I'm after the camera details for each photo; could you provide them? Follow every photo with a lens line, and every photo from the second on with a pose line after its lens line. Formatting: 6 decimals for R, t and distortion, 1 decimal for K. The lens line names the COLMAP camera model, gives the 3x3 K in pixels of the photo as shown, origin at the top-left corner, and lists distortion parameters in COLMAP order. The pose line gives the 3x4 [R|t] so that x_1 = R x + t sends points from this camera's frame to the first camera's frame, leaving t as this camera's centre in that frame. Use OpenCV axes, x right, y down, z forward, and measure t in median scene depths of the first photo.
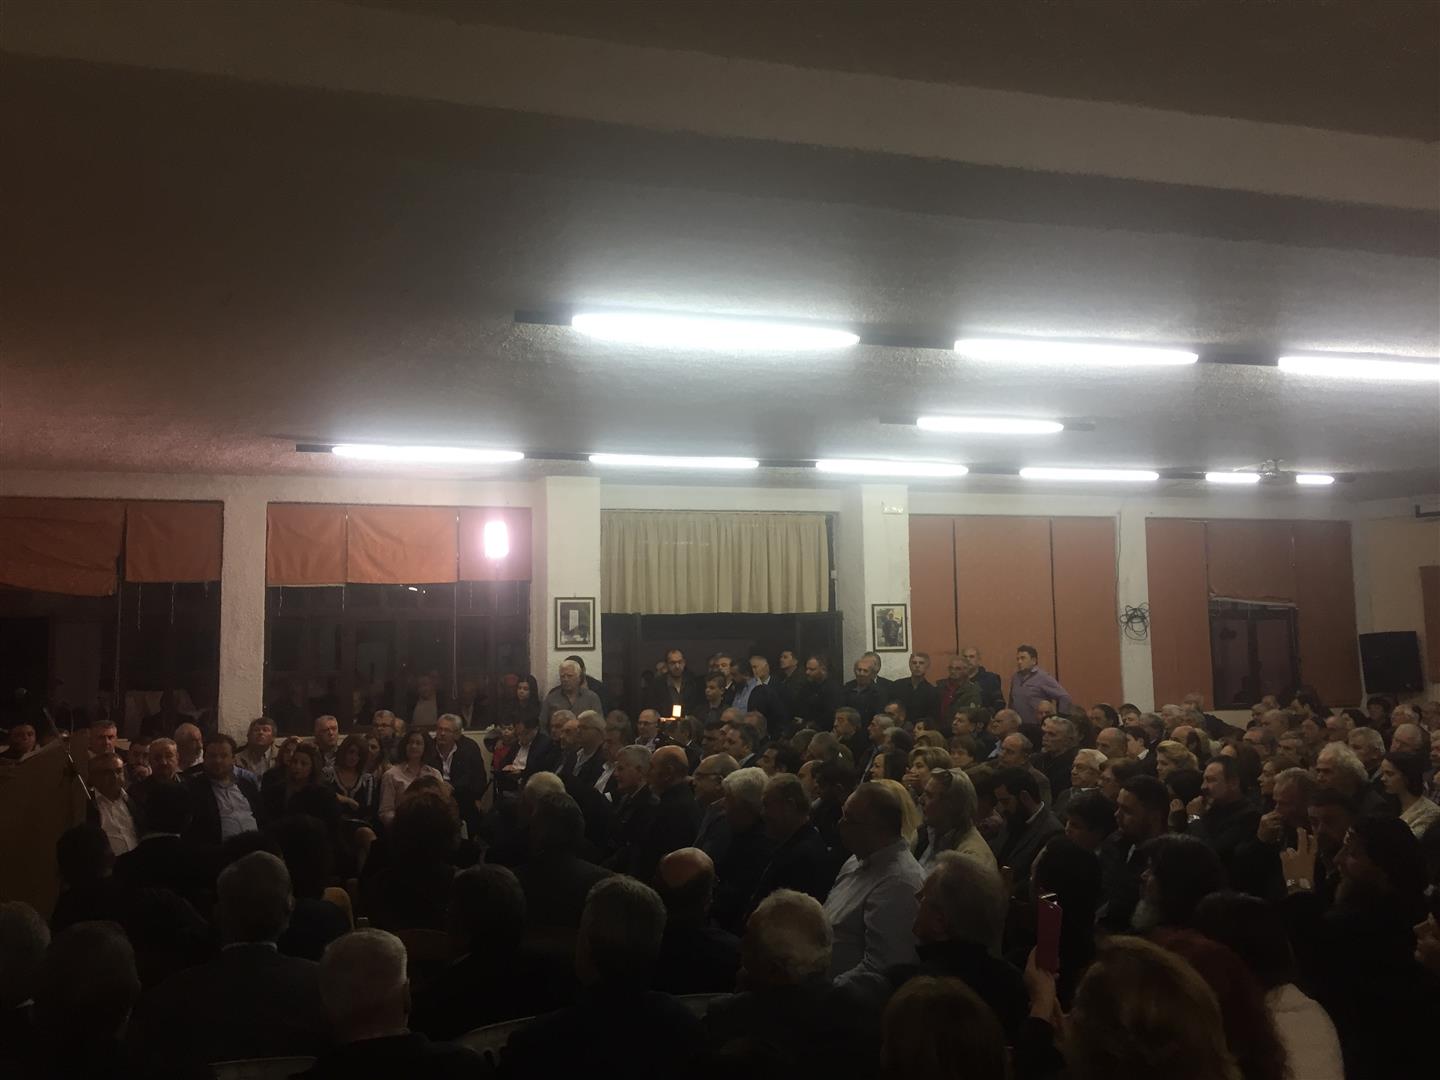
lens RADIAL K [[1200.9, 0, 719.9], [0, 1200.9, 540.9], [0, 0, 1]] dist [0.071369, -0.098647]
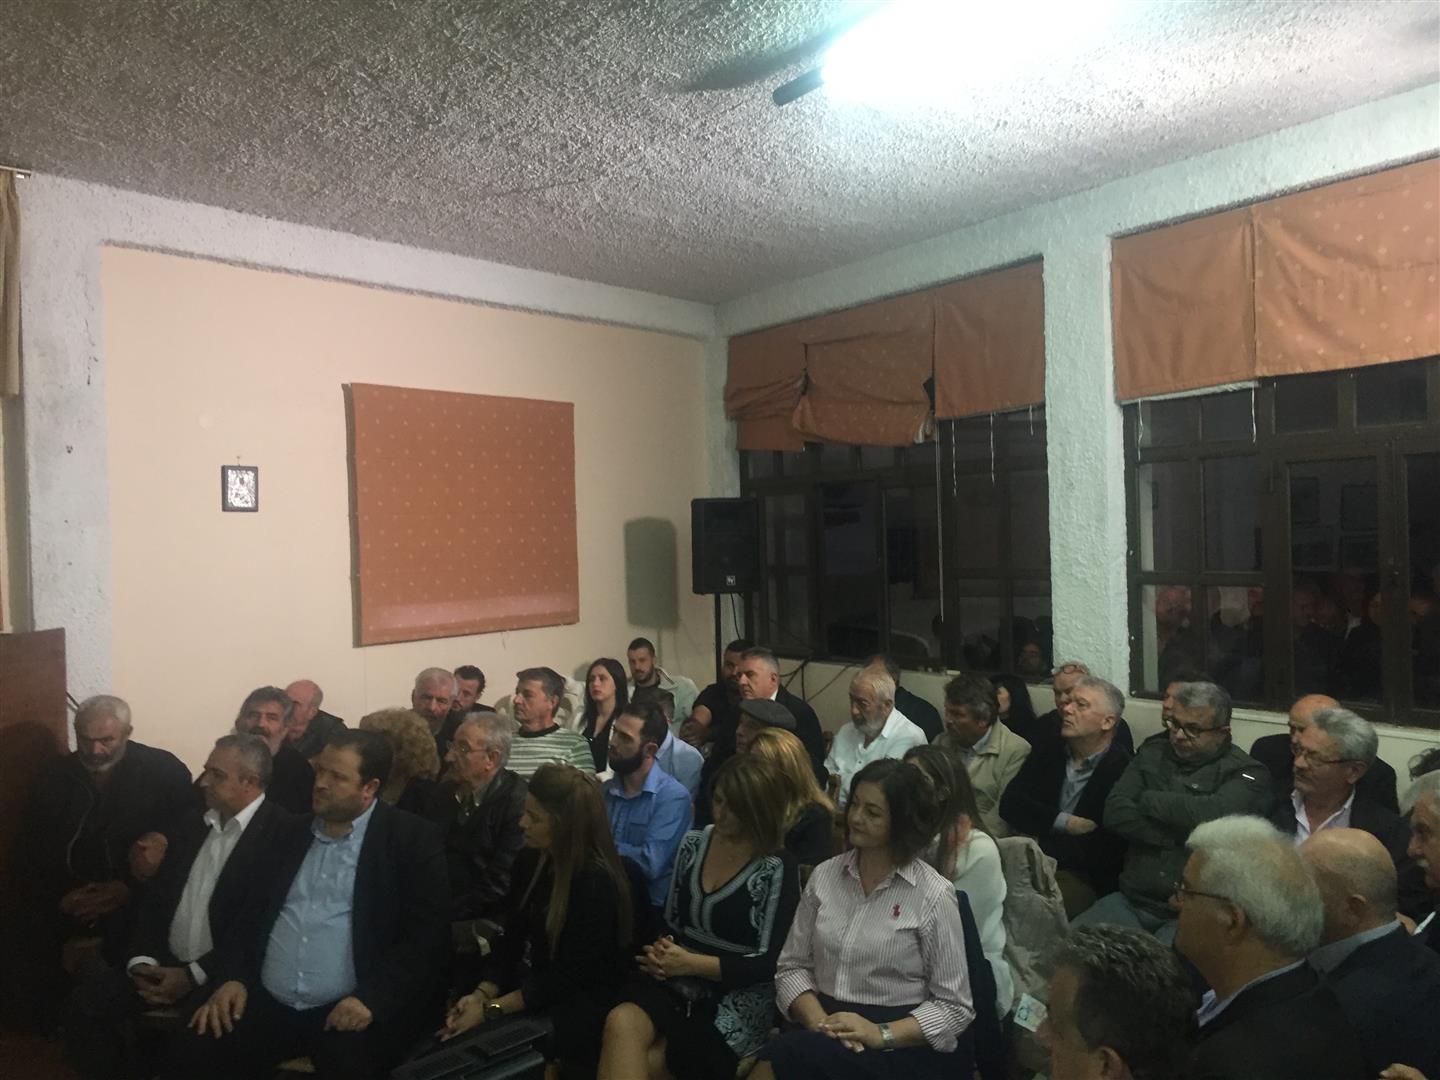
lens RADIAL K [[1200.9, 0, 718.0], [0, 1200.9, 533.7], [0, 0, 1]] dist [0.071369, -0.098647]
pose [[0.331270, 0.007229, -0.943508, 0.050333], [0.117427, 0.991880, 0.048829, 0.046494], [0.936200, -0.126969, 0.327731, 0.661014]]
